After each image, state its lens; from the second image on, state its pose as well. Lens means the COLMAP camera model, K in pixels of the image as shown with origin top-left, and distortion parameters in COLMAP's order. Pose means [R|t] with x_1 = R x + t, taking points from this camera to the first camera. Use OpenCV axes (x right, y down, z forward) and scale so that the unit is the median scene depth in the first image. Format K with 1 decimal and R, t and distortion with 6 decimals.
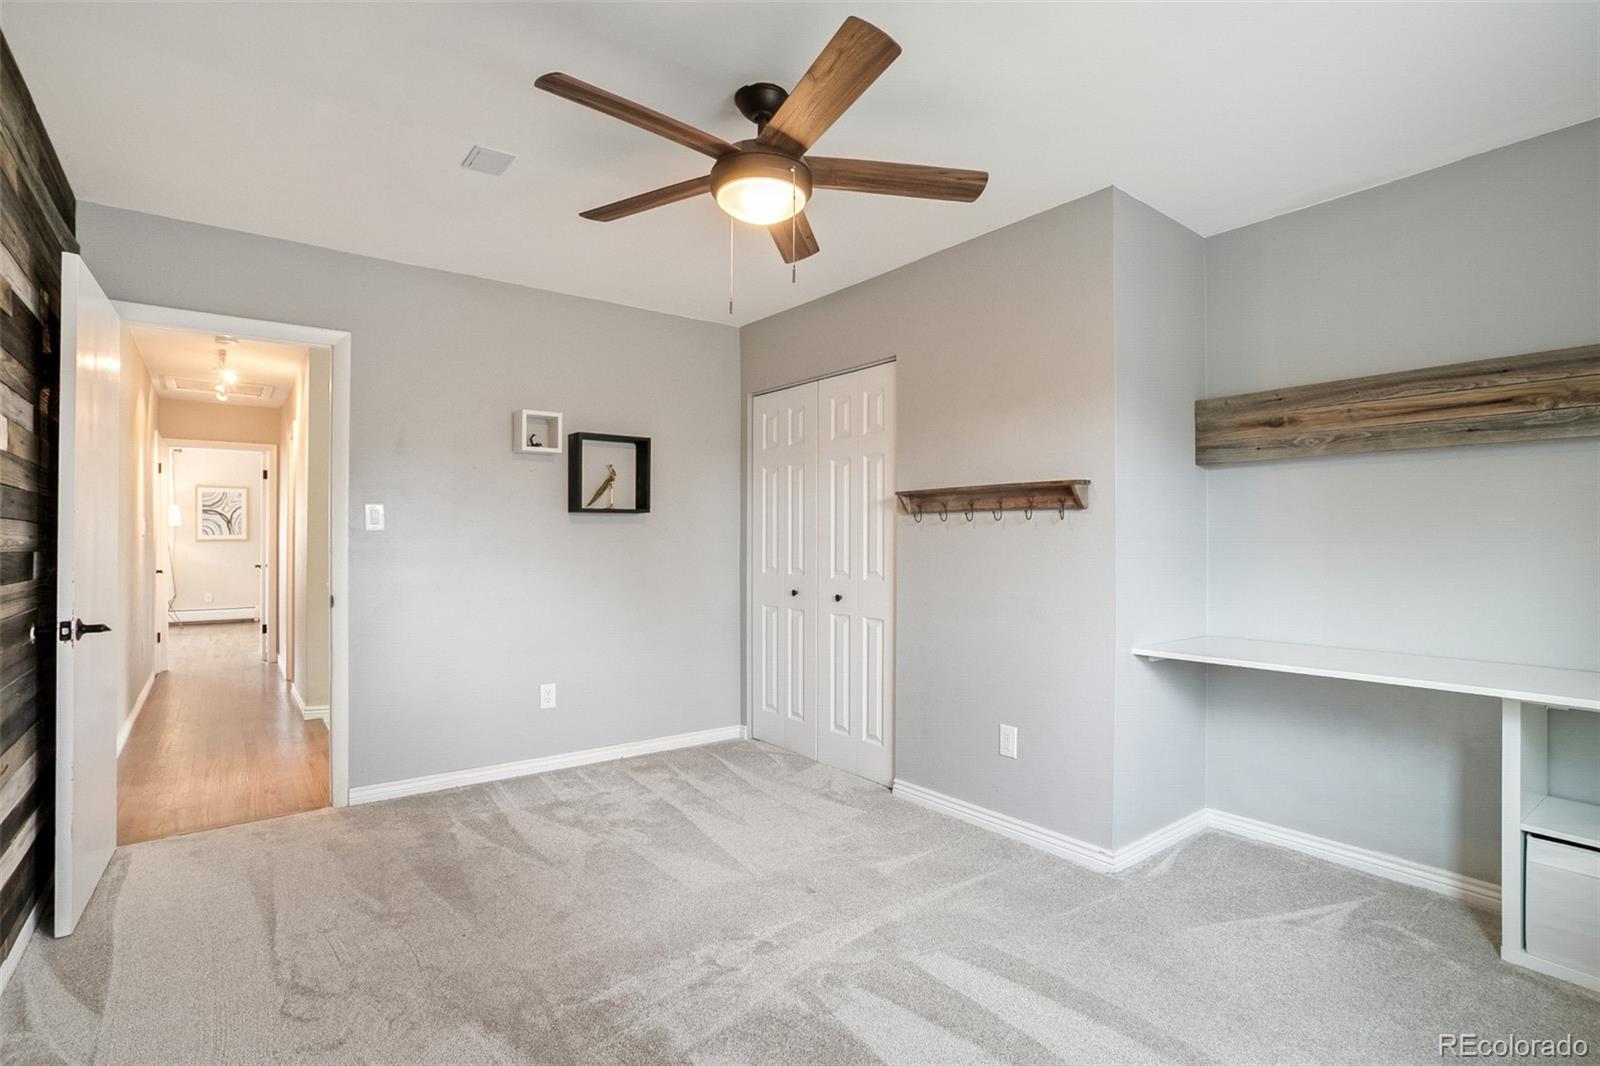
lens RADIAL K [[773.1, 0, 805.6], [0, 773.1, 535.1], [0, 0, 1]] dist [-0.043851, 0.022370]
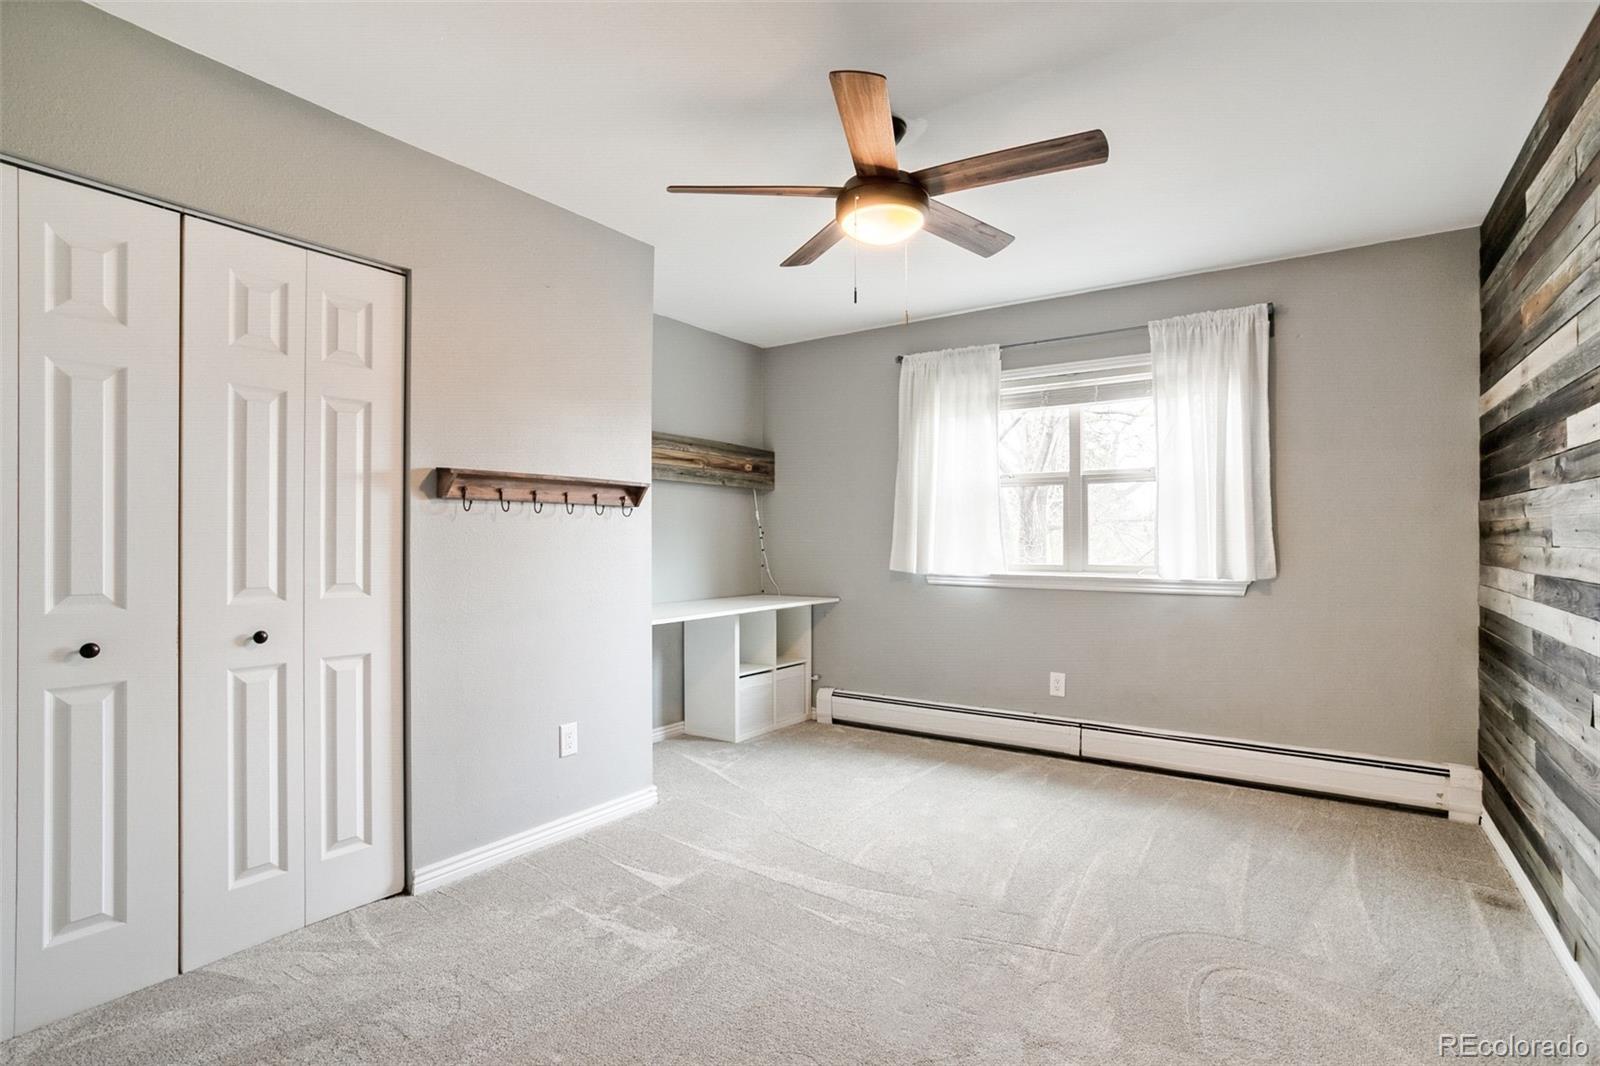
lens RADIAL K [[773.1, 0, 806.7], [0, 773.1, 533.6], [0, 0, 1]] dist [-0.043851, 0.022370]
pose [[-0.299138, -0.000168, 0.954210, -0.770005], [-0.009928, 0.999946, -0.002936, 0.004964], [-0.954158, -0.010351, -0.299123, 1.016911]]
